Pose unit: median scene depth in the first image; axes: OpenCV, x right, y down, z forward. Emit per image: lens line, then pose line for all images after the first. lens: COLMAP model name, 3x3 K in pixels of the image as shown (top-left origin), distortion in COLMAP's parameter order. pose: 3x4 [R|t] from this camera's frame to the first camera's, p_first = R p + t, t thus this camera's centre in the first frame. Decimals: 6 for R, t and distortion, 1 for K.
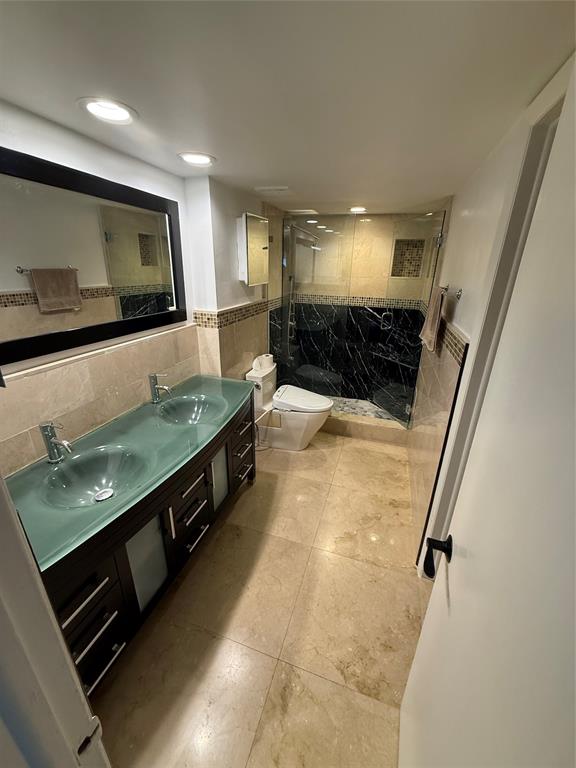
lens RADIAL K [[307.6, 0, 288.7], [0, 307.6, 383.1], [0, 0, 1]] dist [0.003146, 0.000450]
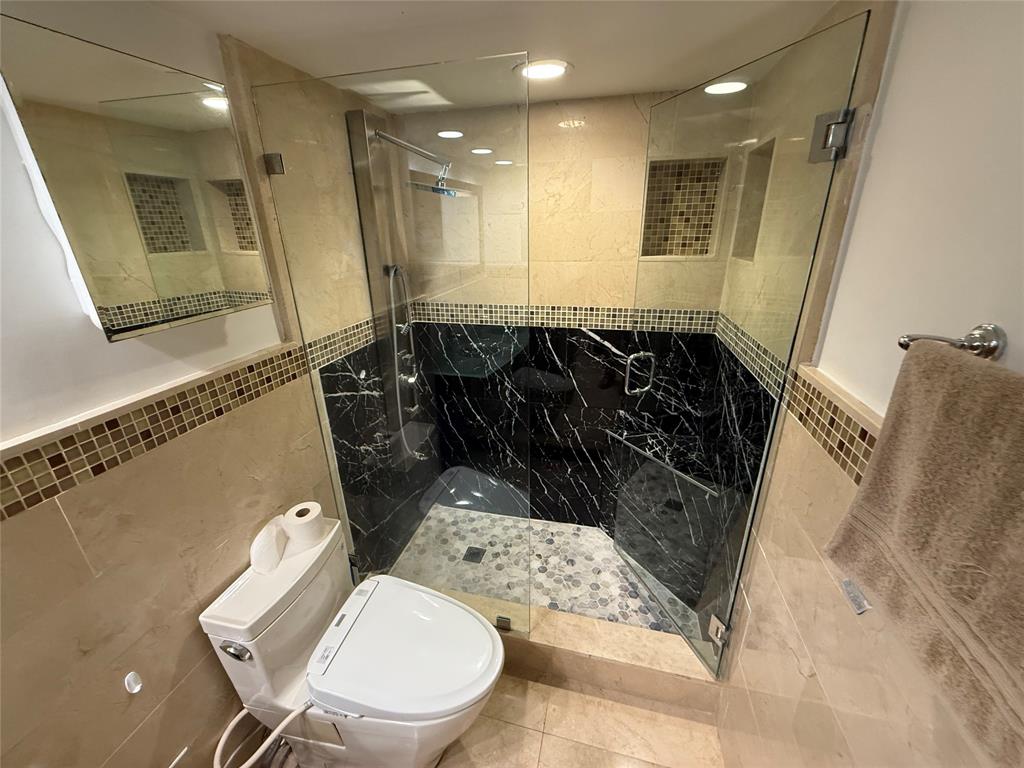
lens RADIAL K [[410.1, 0, 509.5], [0, 410.1, 383.8], [0, 0, 1]] dist [0.003146, 0.000450]
pose [[0.997116, -0.058952, 0.047802, 0.195926], [0.059065, 0.998254, -0.000956, -0.296658], [-0.047662, 0.003777, 0.998856, 0.741968]]
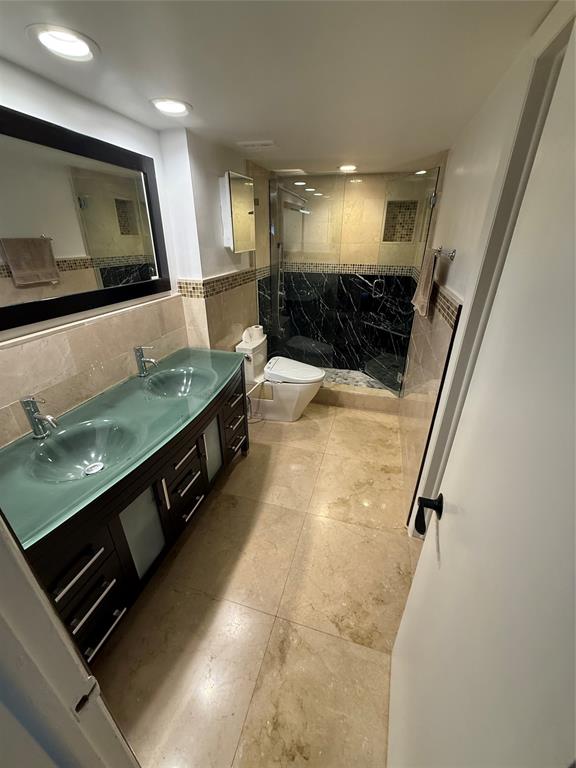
lens RADIAL K [[307.6, 0, 288.5], [0, 307.6, 382.8], [0, 0, 1]] dist [0.003146, 0.000450]
pose [[0.999366, -0.027408, 0.022737, 0.004287], [0.025466, 0.996332, 0.081695, 0.013881], [-0.024893, -0.081064, 0.996398, 0.013879]]
